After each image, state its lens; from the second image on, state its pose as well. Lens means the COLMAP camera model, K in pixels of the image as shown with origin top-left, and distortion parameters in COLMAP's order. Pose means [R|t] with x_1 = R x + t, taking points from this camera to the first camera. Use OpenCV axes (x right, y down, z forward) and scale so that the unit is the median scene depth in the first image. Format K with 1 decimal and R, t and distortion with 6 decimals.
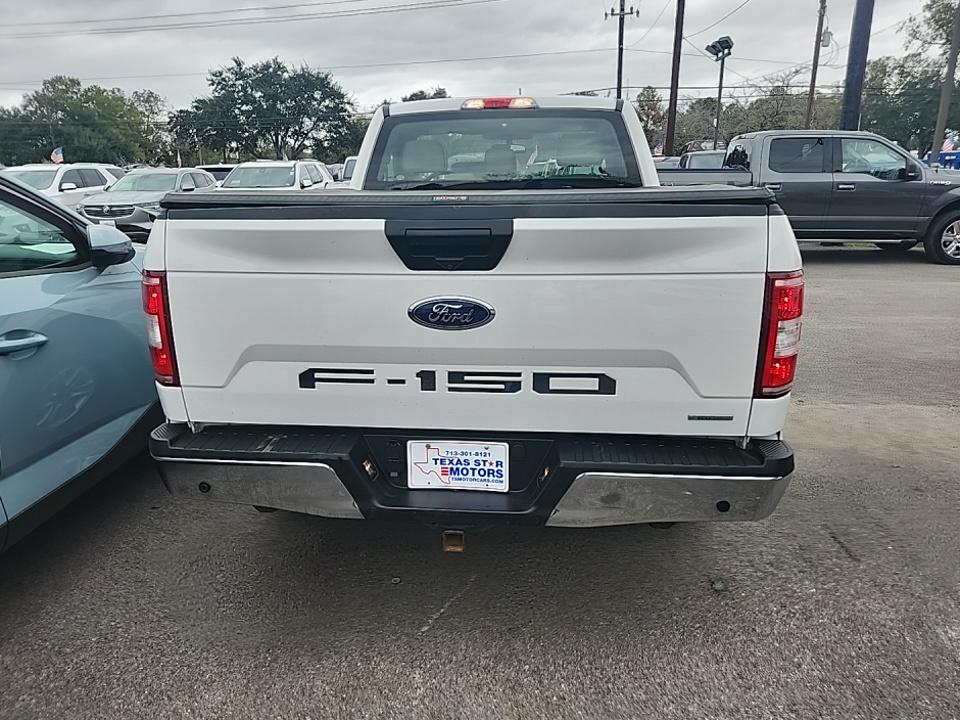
lens RADIAL K [[651.1, 0, 467.4], [0, 651.1, 367.7], [0, 0, 1]] dist [0.061081, -0.047144]
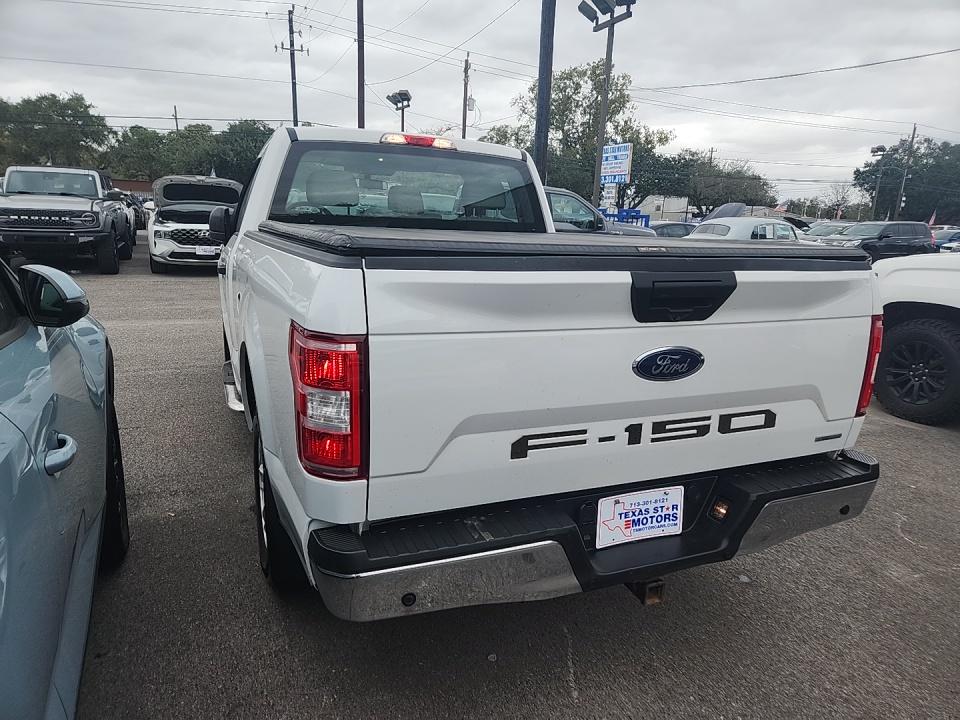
lens RADIAL K [[634.7, 0, 489.8], [0, 634.7, 375.4], [0, 0, 1]] dist [0.066873, -0.044354]
pose [[0.866164, -0.073244, 0.494363, -0.266130], [0.087735, 0.996125, -0.006134, -0.030153], [-0.491998, 0.048686, 0.869234, 0.102738]]
